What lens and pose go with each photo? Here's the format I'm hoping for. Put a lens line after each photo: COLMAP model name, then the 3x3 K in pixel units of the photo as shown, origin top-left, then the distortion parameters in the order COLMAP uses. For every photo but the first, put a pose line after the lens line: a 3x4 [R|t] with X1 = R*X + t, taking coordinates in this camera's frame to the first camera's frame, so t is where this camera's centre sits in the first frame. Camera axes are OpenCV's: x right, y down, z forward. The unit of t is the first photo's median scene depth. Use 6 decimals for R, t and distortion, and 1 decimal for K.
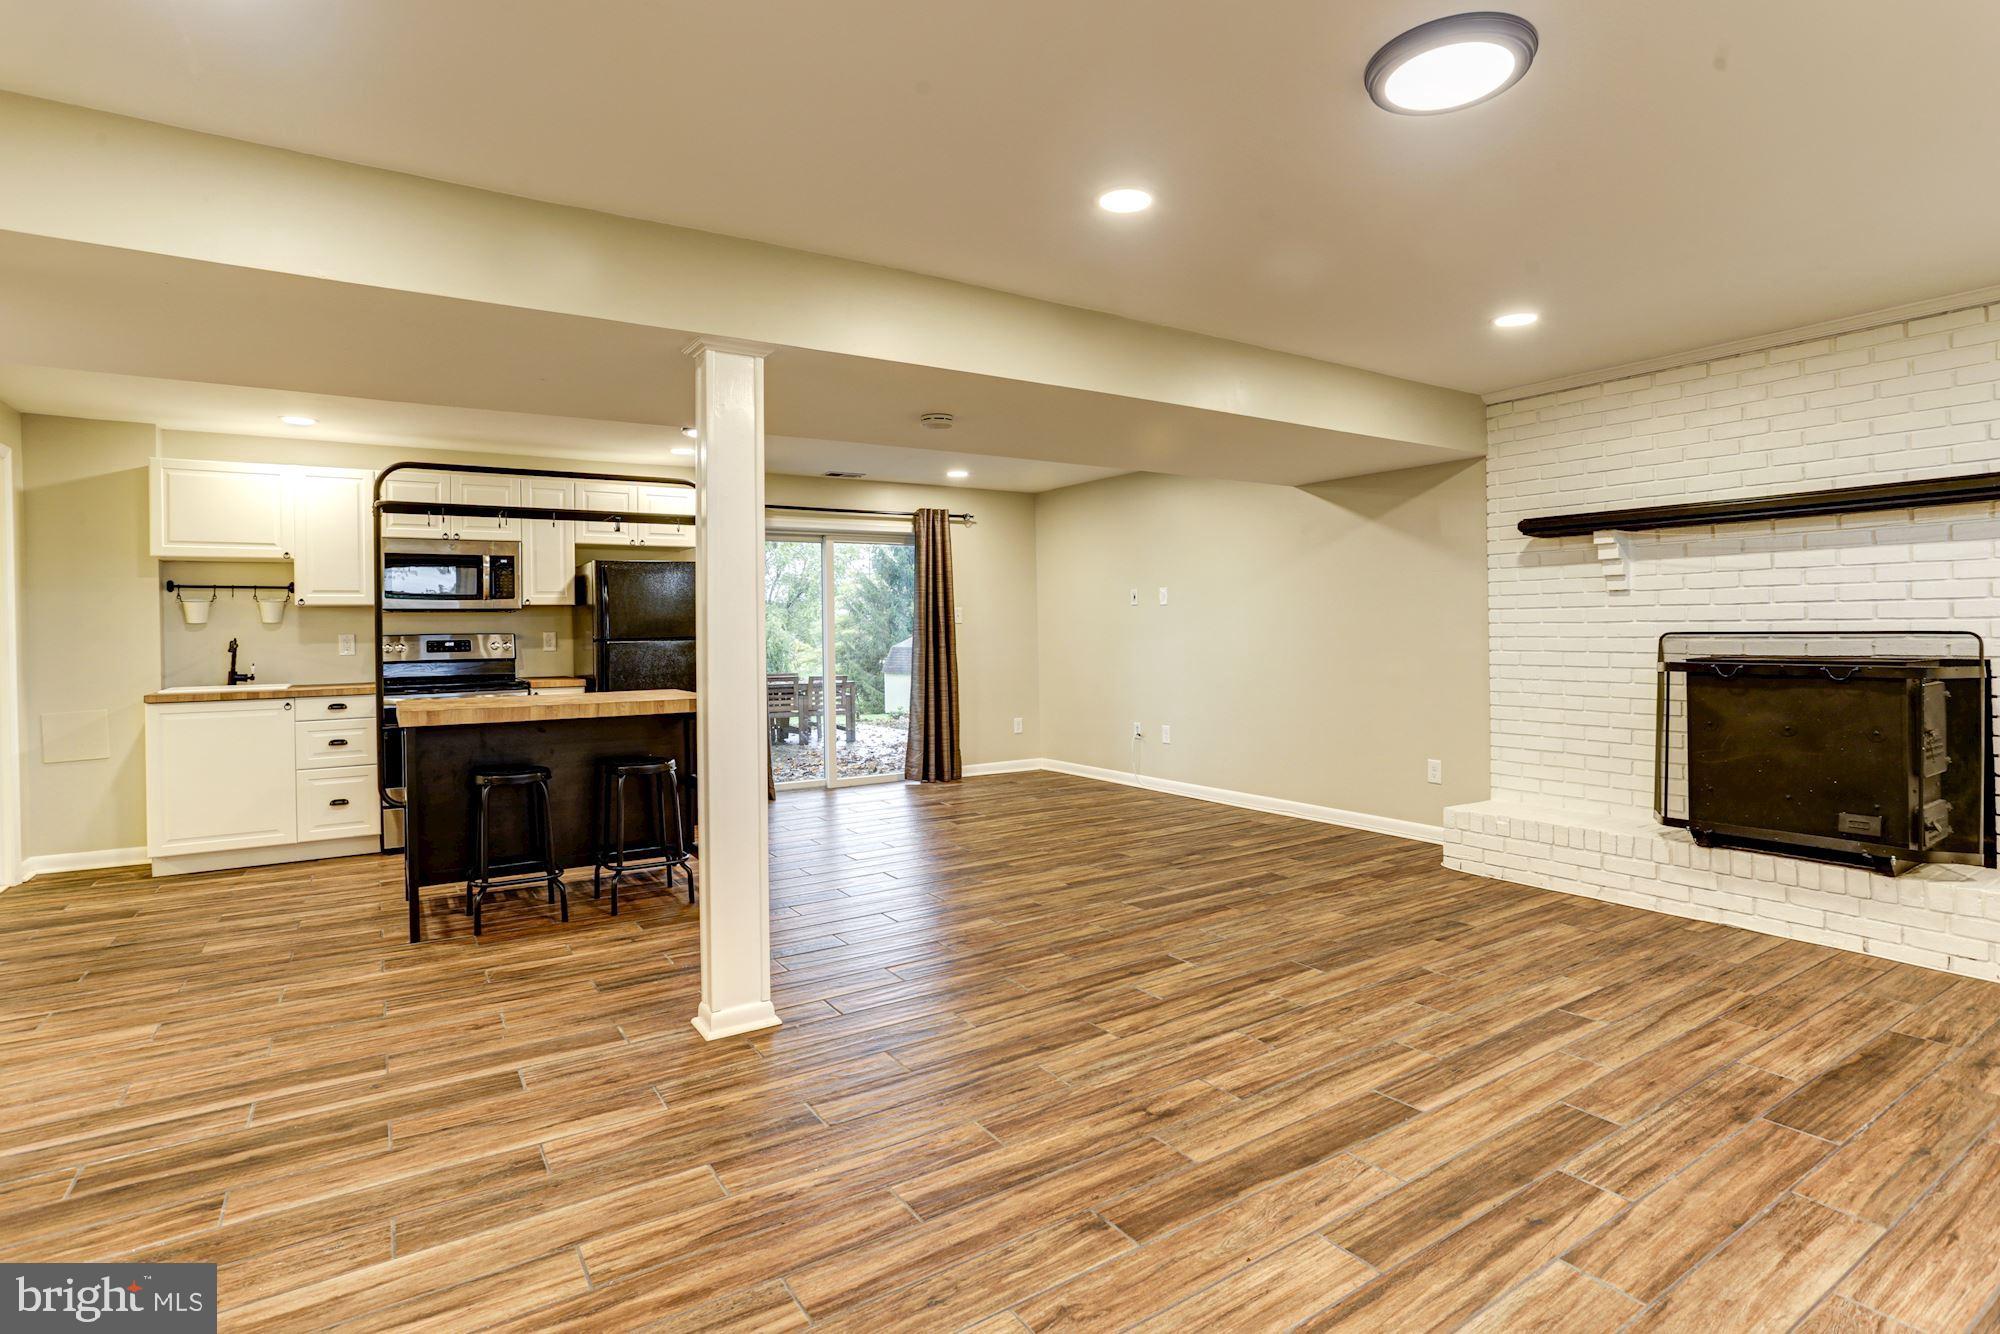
lens RADIAL K [[1015.2, 0, 919.5], [0, 1015.2, 630.6], [0, 0, 1]] dist [-0.061259, 0.032648]
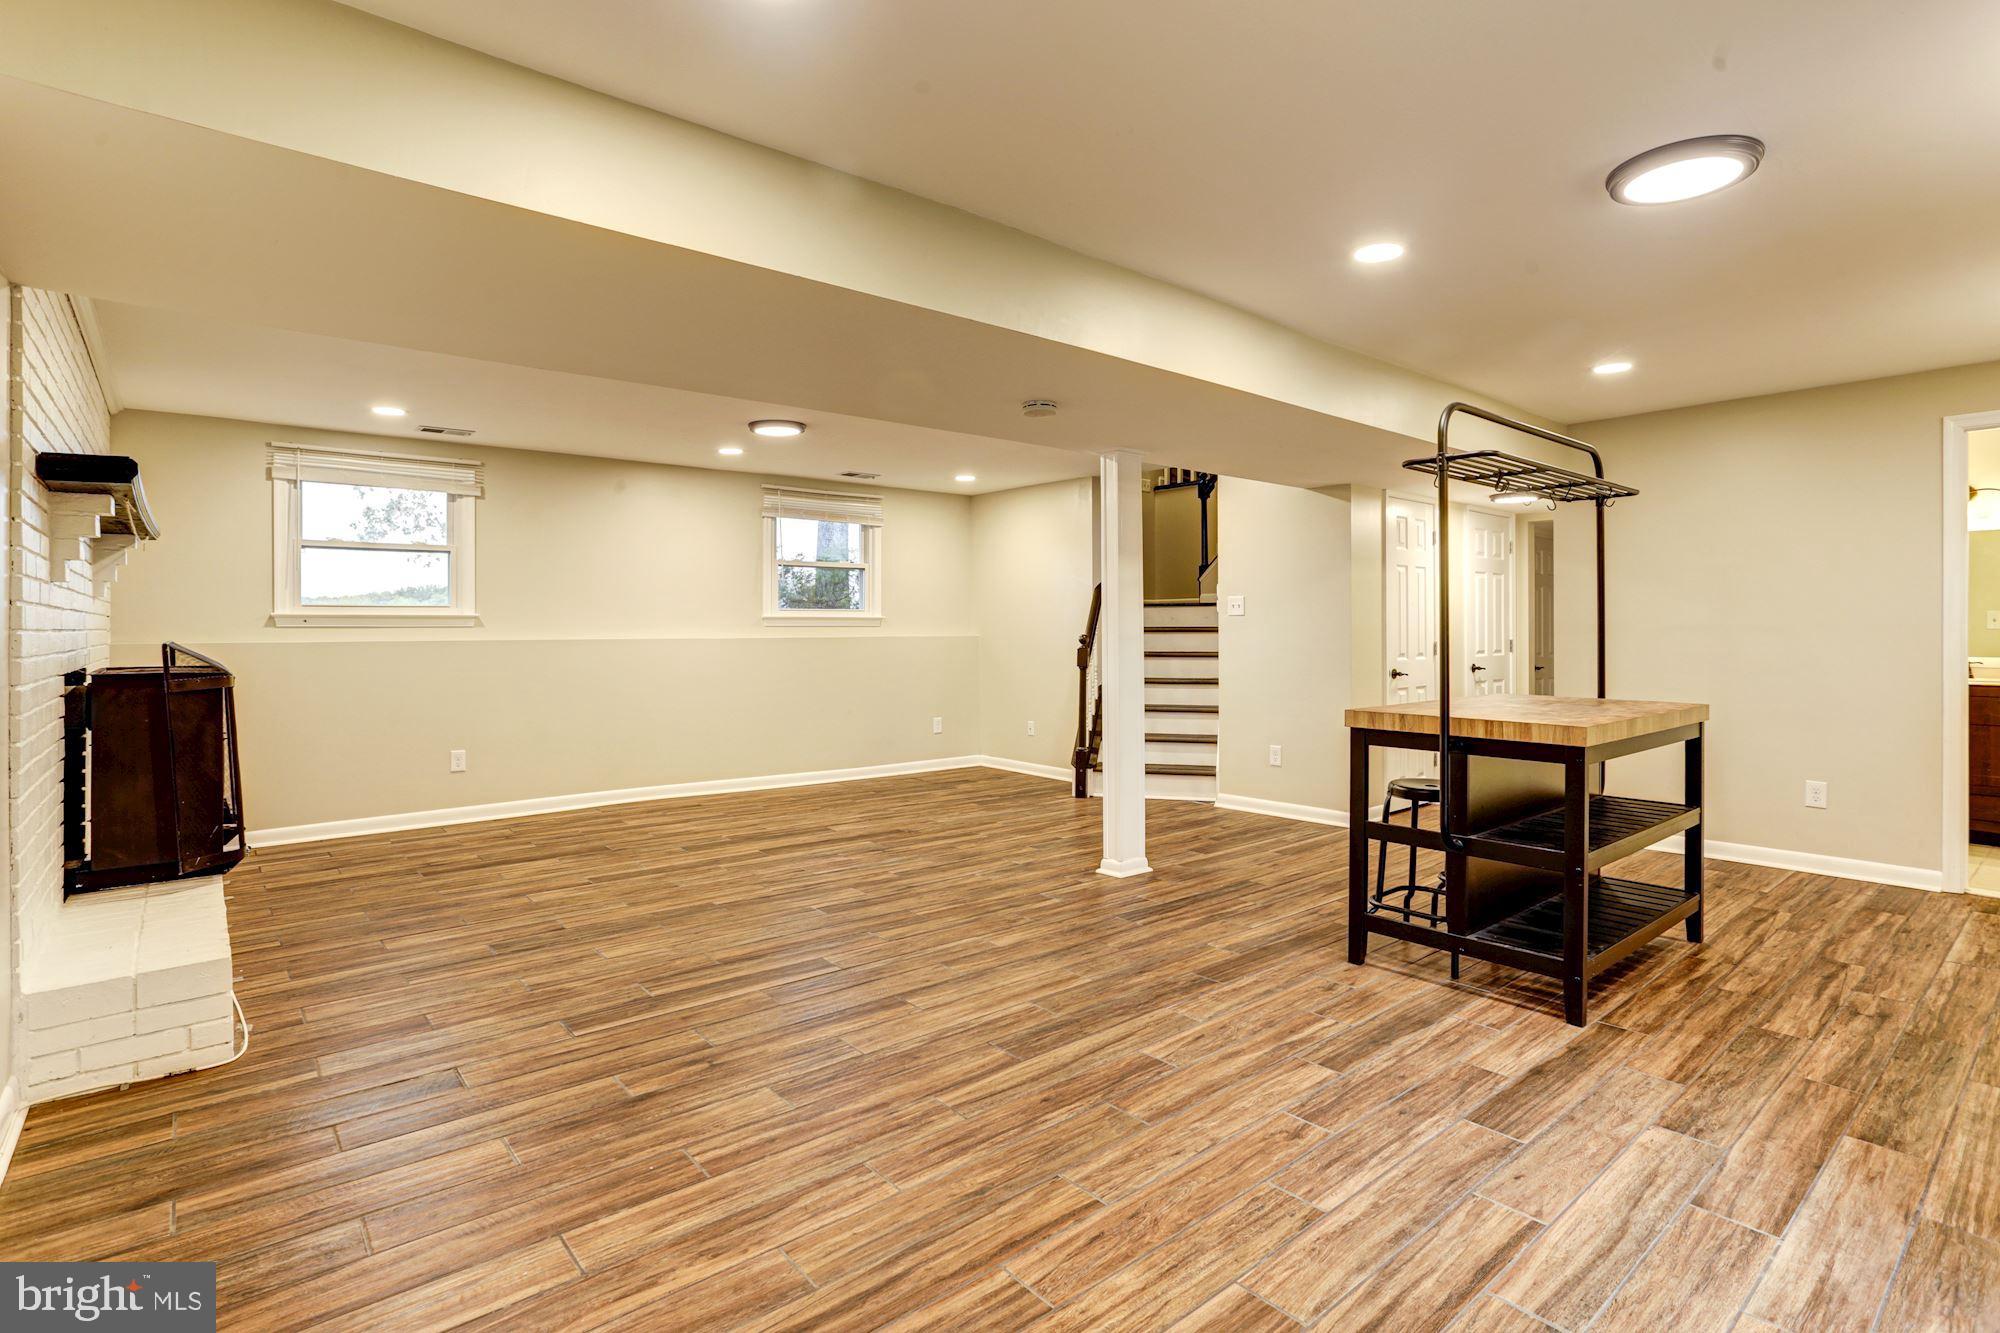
lens RADIAL K [[988.6, 0, 968.6], [0, 988.6, 646.0], [0, 0, 1]] dist [-0.052987, 0.023499]
pose [[-0.985348, 0.018308, -0.169571, 0.301800], [0.014747, 0.999644, 0.022239, -0.005104], [0.169918, 0.019413, -0.985267, 2.358777]]
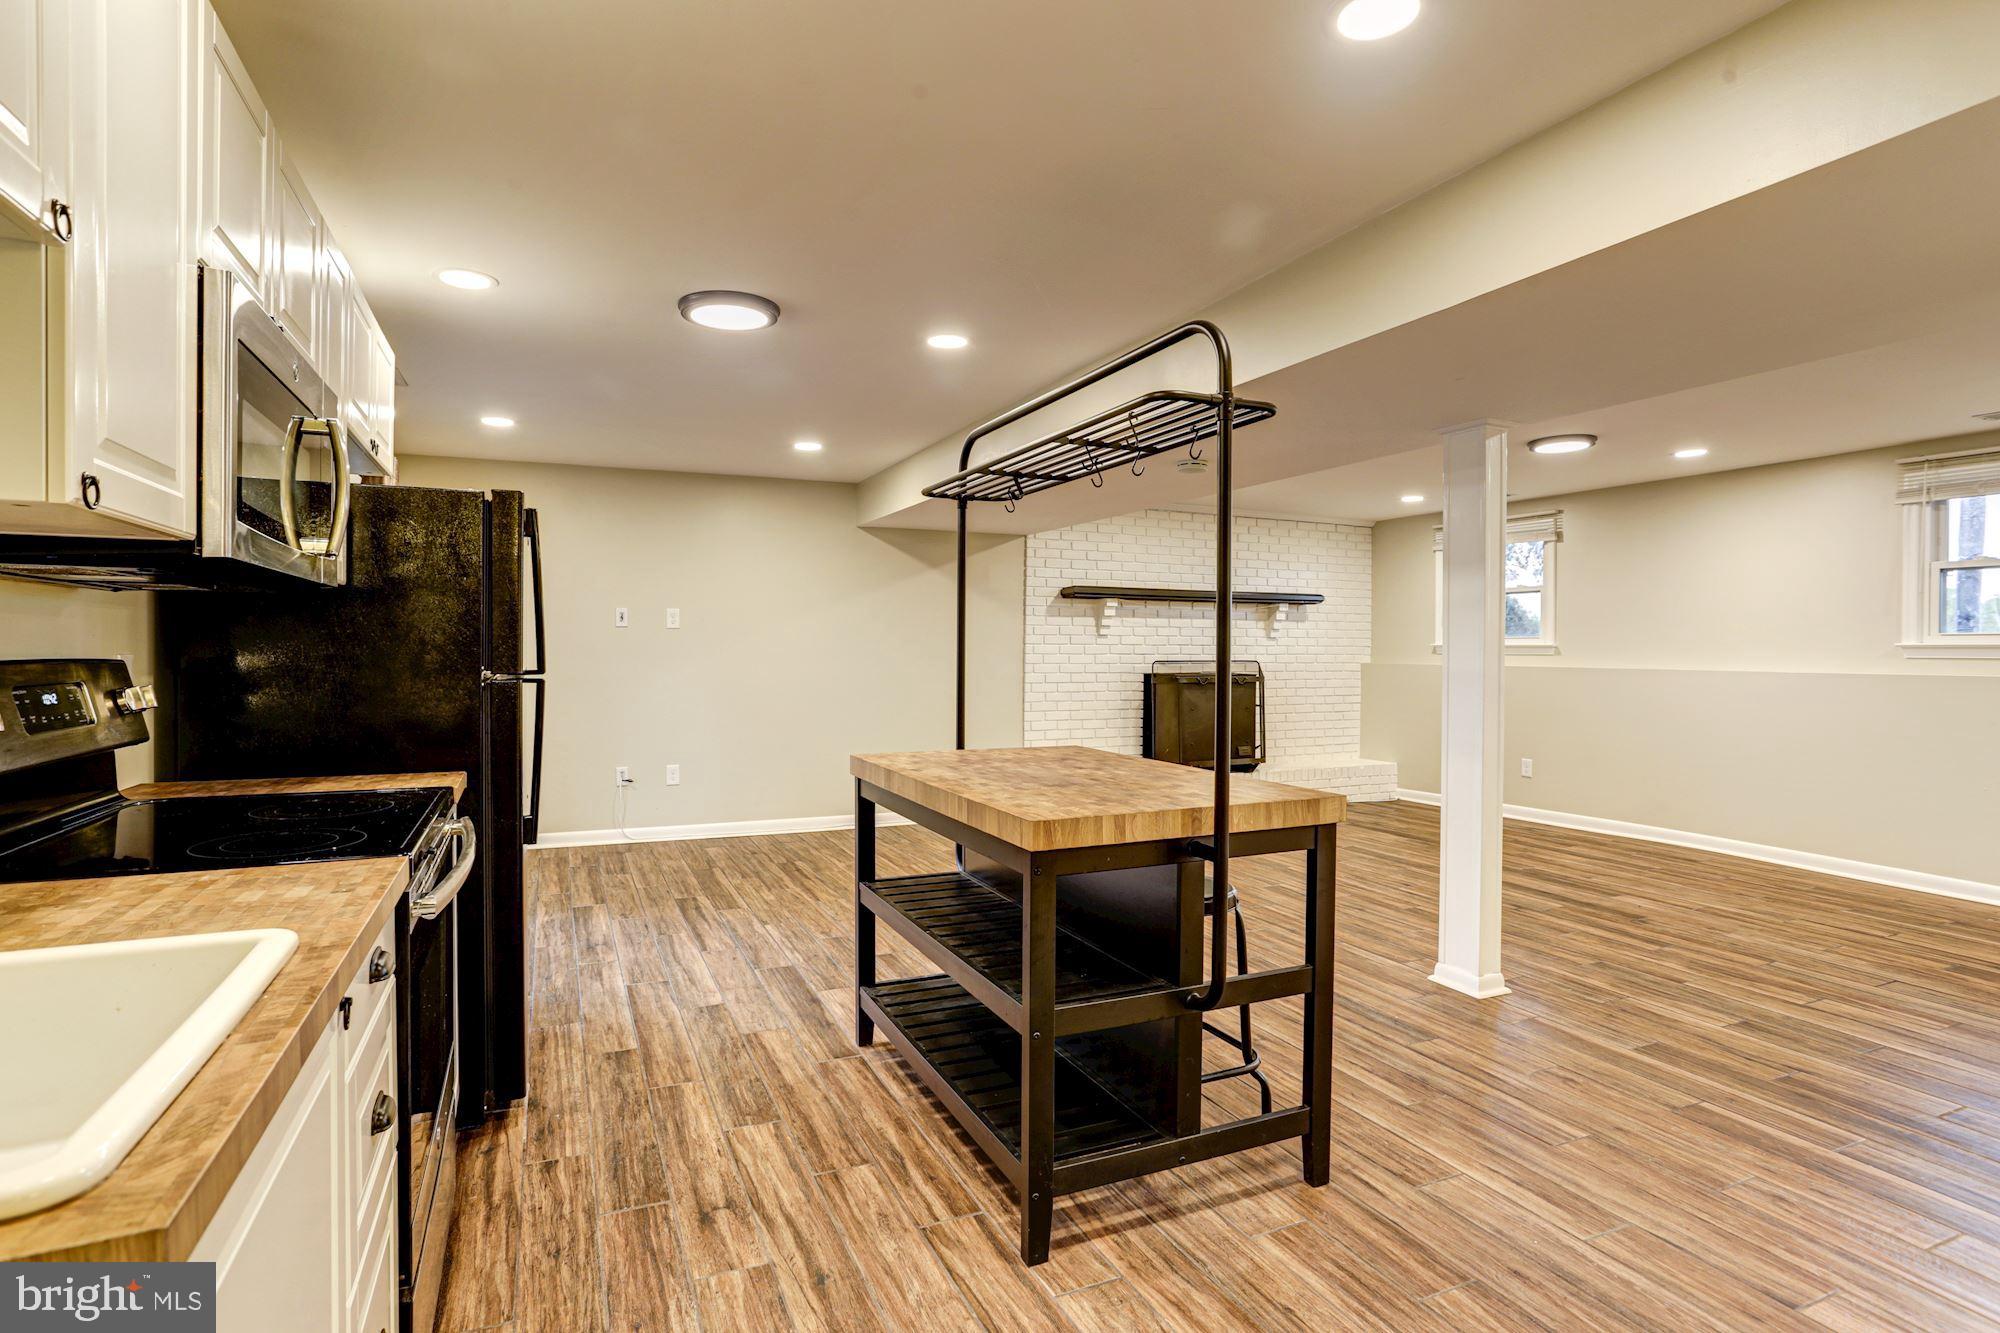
lens RADIAL K [[1020.2, 0, 1037.5], [0, 1020.2, 658.1], [0, 0, 1]] dist [-0.080298, 0.055868]
pose [[0.067251, 0.002639, 0.997733, -1.338798], [-0.004952, 0.999985, -0.002311, 0.003080], [-0.997724, -0.004785, 0.067264, 1.359793]]
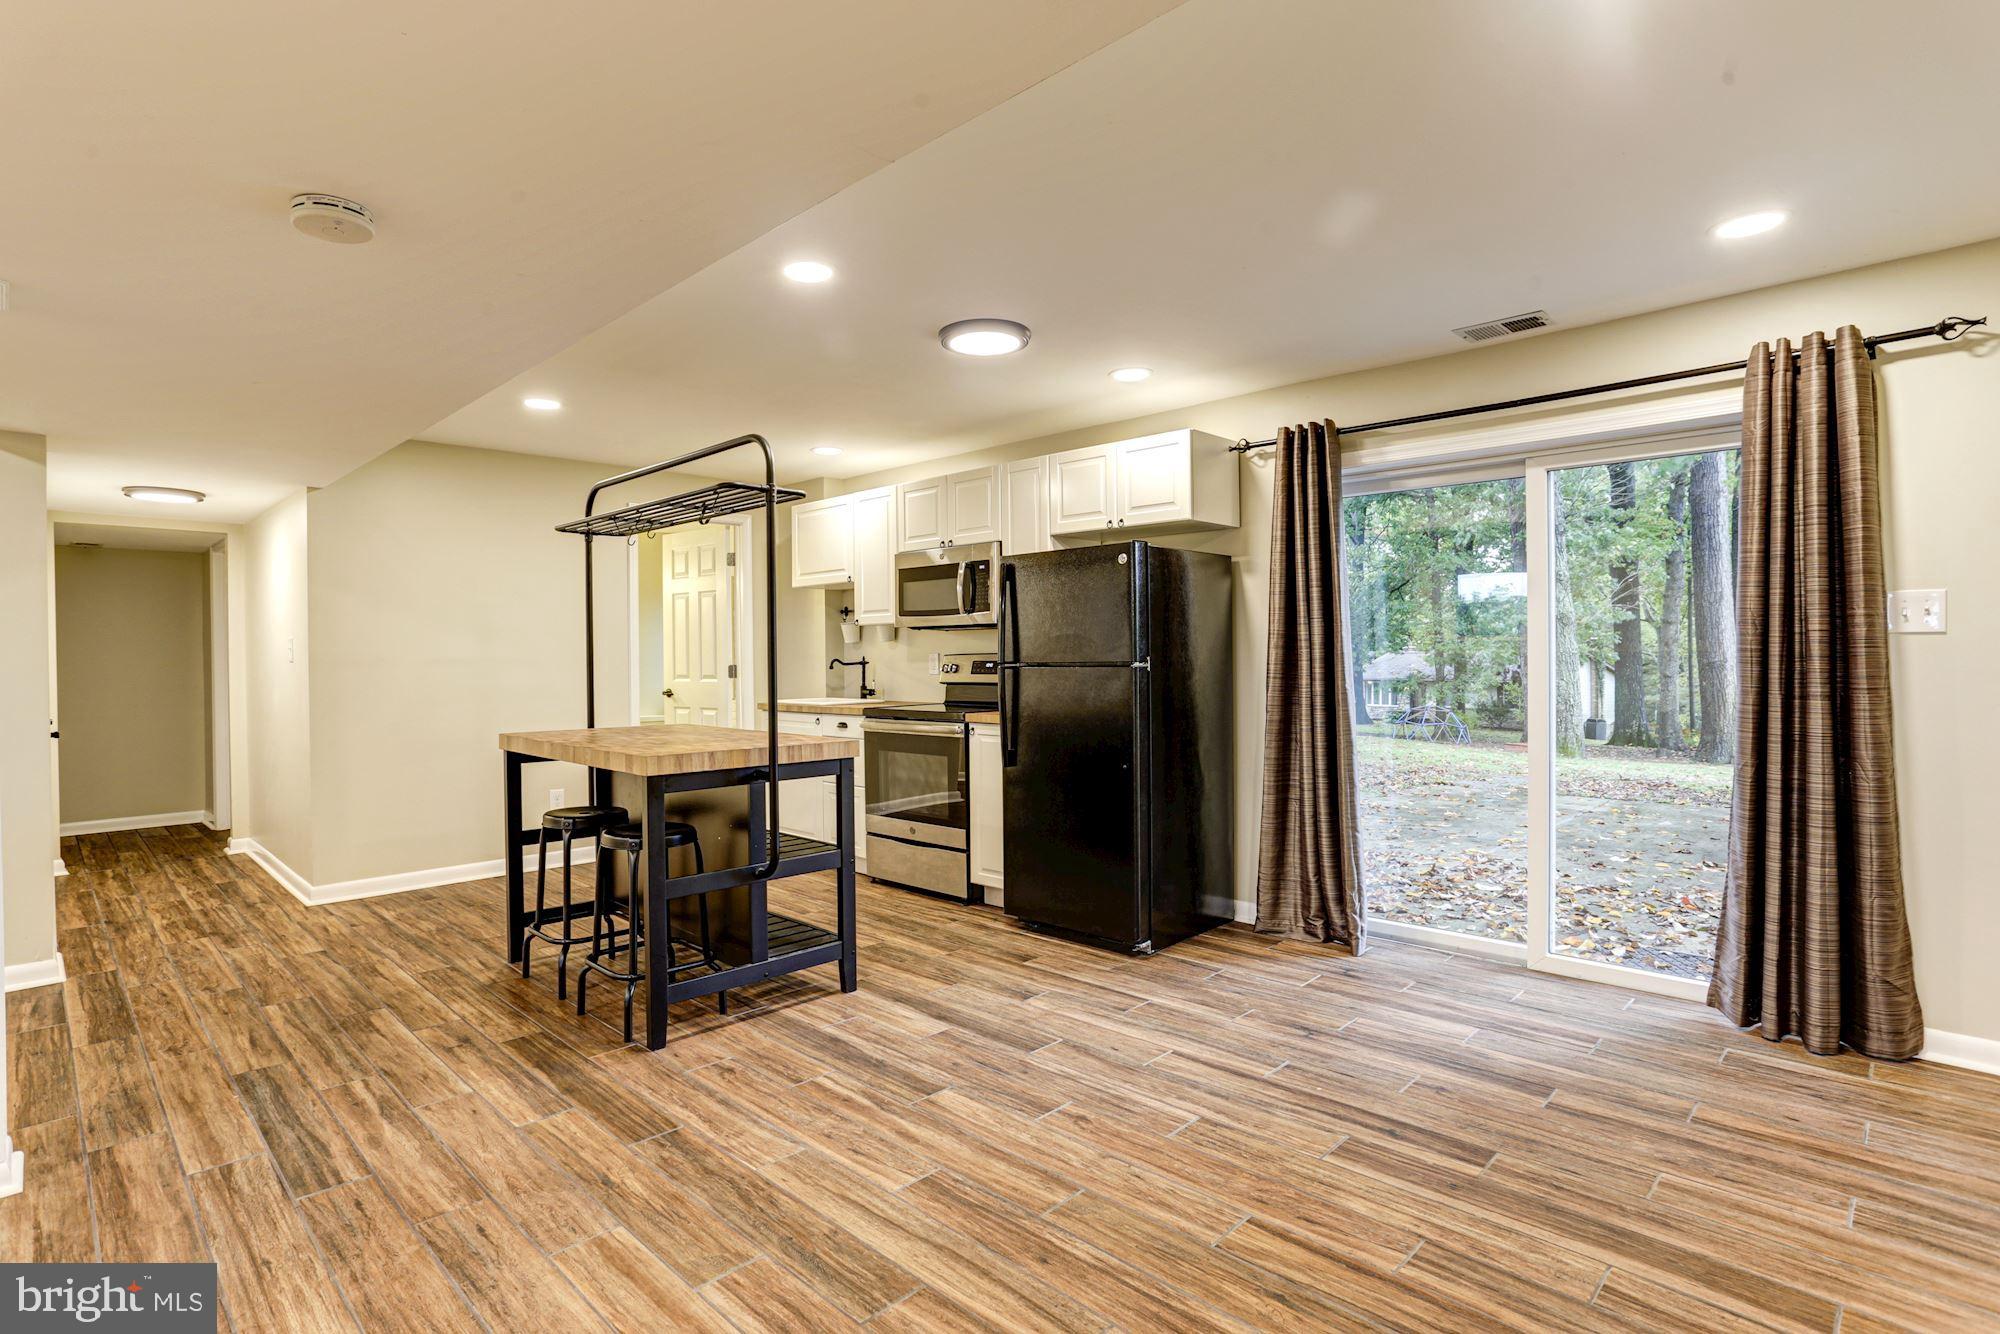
lens RADIAL K [[957.7, 0, 1007.3], [0, 957.7, 655.6], [0, 0, 1]] dist [-0.058313, 0.024039]
pose [[0.276750, 0.010191, -0.960888, 0.650766], [0.004059, 0.999922, 0.011774, -0.008852], [0.960933, -0.007158, 0.276687, 1.469679]]
